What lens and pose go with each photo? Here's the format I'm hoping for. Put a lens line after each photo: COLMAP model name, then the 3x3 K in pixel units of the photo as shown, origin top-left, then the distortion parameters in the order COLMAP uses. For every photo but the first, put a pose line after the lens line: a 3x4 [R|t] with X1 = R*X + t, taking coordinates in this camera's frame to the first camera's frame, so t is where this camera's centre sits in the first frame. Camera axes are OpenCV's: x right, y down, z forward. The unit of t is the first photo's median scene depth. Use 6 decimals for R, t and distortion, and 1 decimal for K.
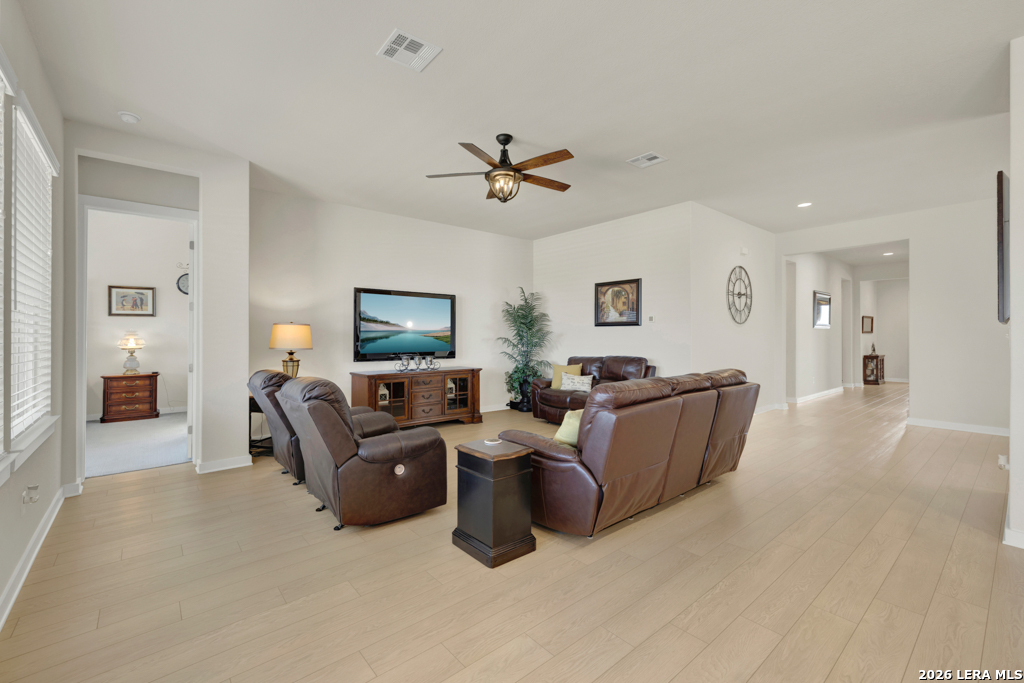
lens RADIAL K [[438.6, 0, 511.5], [0, 438.6, 336.8], [0, 0, 1]] dist [-0.000094, -0.000125]
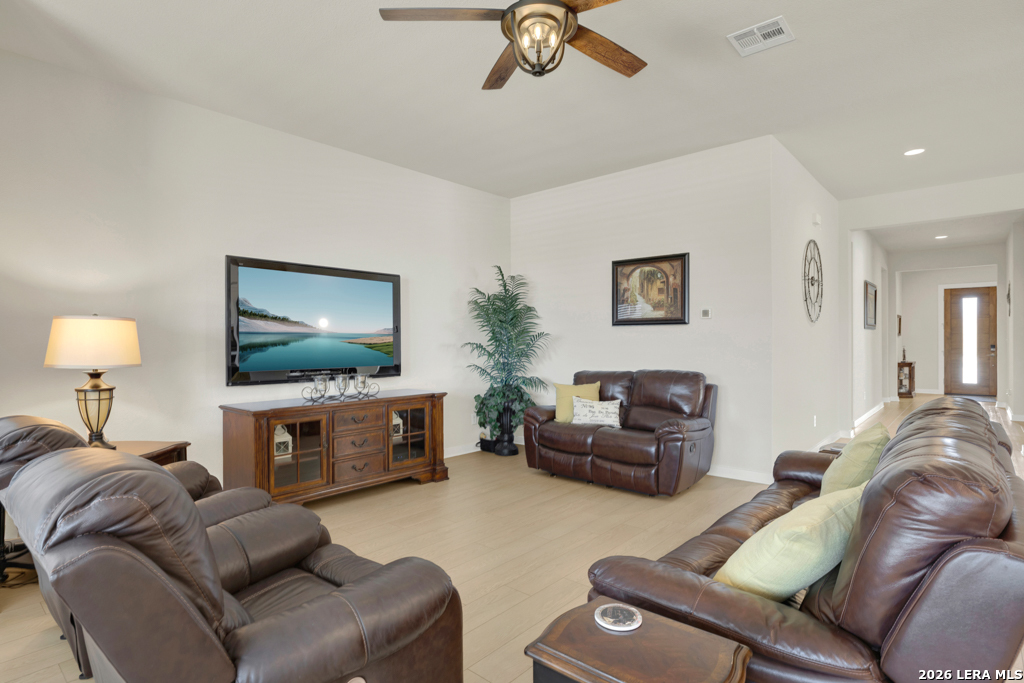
lens RADIAL K [[526.3, 0, 513.7], [0, 526.3, 347.4], [0, 0, 1]] dist [-0.008873, 0.000069]
pose [[0.988671, -0.005230, 0.150006, -0.085680], [0.003742, 0.999941, 0.010205, 0.000759], [-0.150051, -0.009528, 0.988632, 0.248730]]
